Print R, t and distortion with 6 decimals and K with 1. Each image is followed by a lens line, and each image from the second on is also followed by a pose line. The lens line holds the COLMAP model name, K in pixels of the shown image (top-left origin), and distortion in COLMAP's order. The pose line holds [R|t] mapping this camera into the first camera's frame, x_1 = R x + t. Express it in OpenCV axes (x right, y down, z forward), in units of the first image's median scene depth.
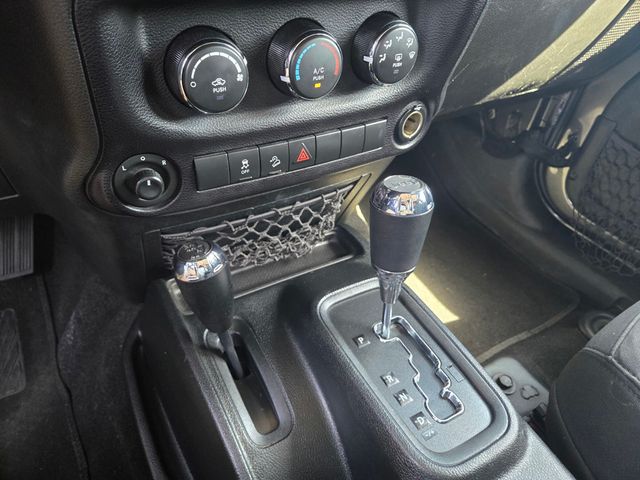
lens RADIAL K [[438.7, 0, 318.2], [0, 438.7, 247.3], [0, 0, 1]] dist [0.007251, -0.000592]
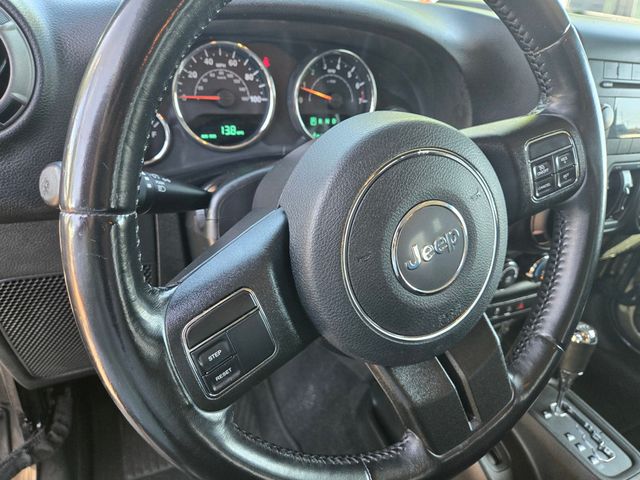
lens RADIAL K [[438.7, 0, 318.2], [0, 438.7, 247.3], [0, 0, 1]] dist [0.007251, -0.000592]
pose [[0.996039, 0.058201, -0.067224, -0.752006], [-0.072268, 0.970346, -0.230663, 0.044760], [0.051806, 0.234608, 0.970709, -0.932694]]
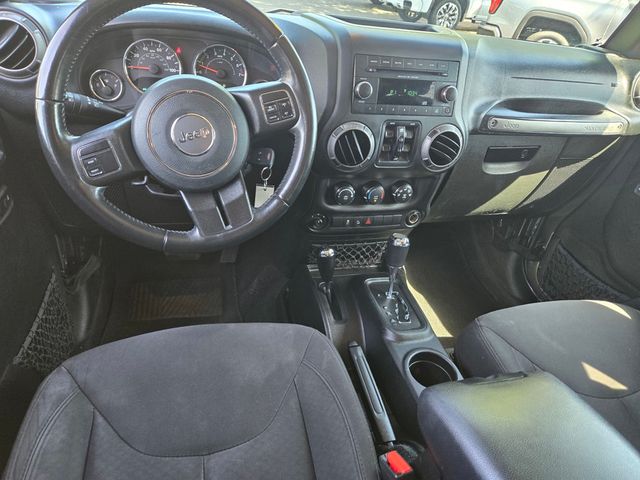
lens RADIAL K [[423.8, 0, 316.6], [0, 423.8, 240.1], [0, 0, 1]] dist [0.022933, 0.001067]
pose [[0.964459, 0.159683, -0.210522, 0.228472], [-0.198612, 0.963593, -0.179000, 0.443505], [0.174275, 0.214451, 0.961062, -1.609512]]
